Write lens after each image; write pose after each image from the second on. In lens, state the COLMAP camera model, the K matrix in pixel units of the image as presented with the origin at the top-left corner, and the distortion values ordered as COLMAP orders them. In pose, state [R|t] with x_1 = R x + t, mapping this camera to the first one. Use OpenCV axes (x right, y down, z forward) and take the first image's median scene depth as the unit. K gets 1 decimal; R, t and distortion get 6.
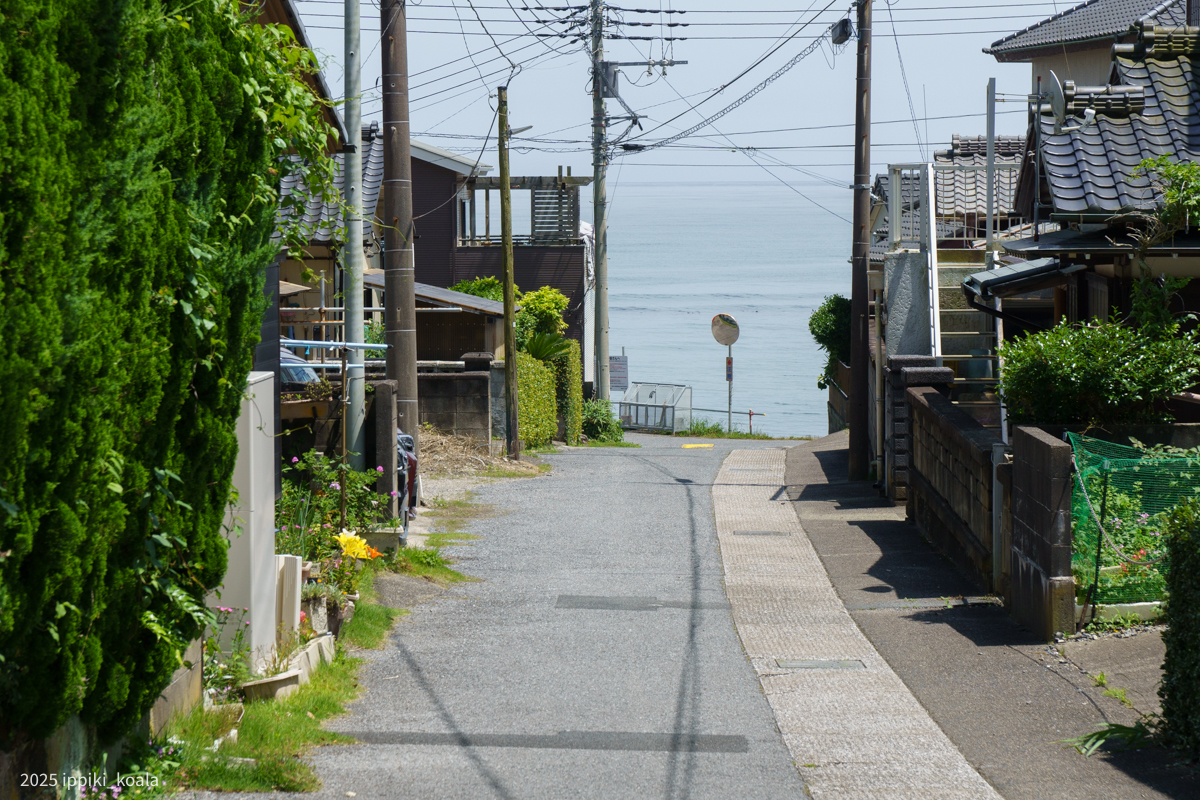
lens RADIAL K [[3489.0, 0, 600.0], [0, 3489.0, 400.0], [0, 0, 1]] dist [0.052610, 0.017466]
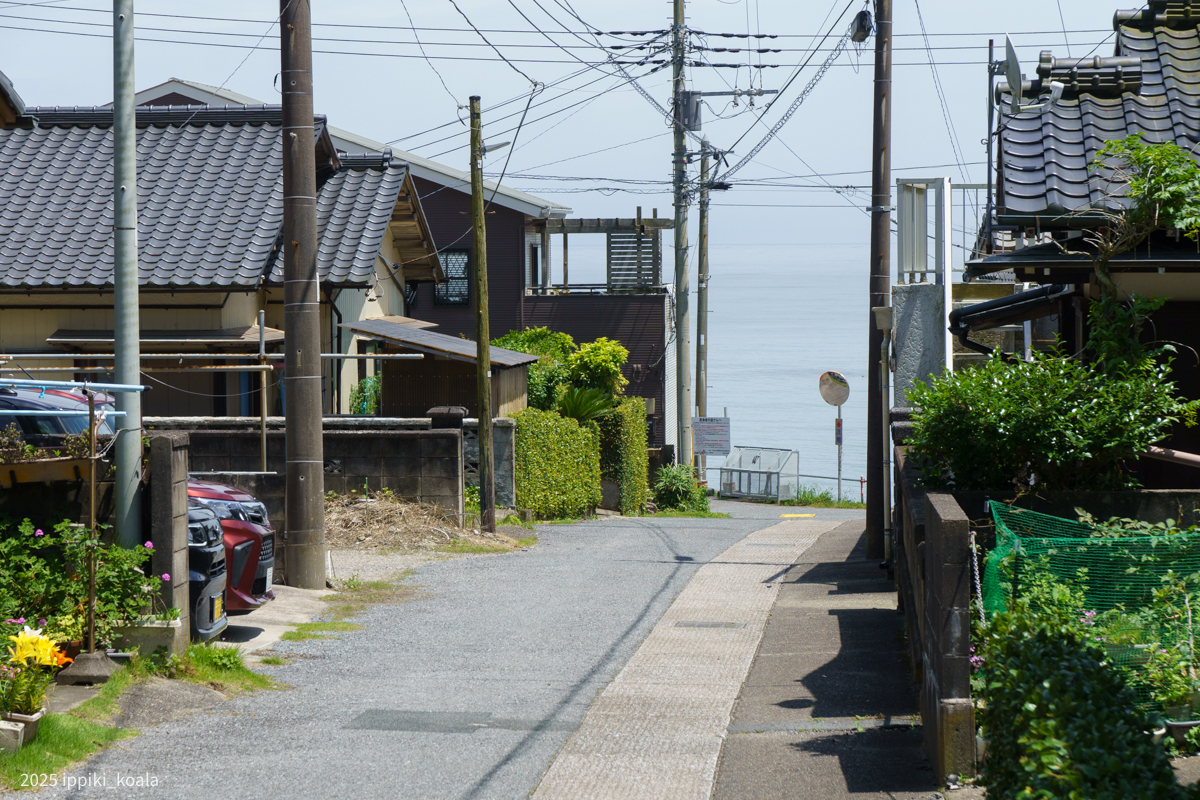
lens RADIAL K [[3556.5, 0, 600.0], [0, 3556.5, 400.0], [0, 0, 1]] dist [0.053683, 0.310432]
pose [[0.998394, 0.001642, -0.056621, 0.052067], [-0.002725, 0.999814, -0.019070, 0.001315], [0.056579, 0.019194, 0.998214, 0.130976]]
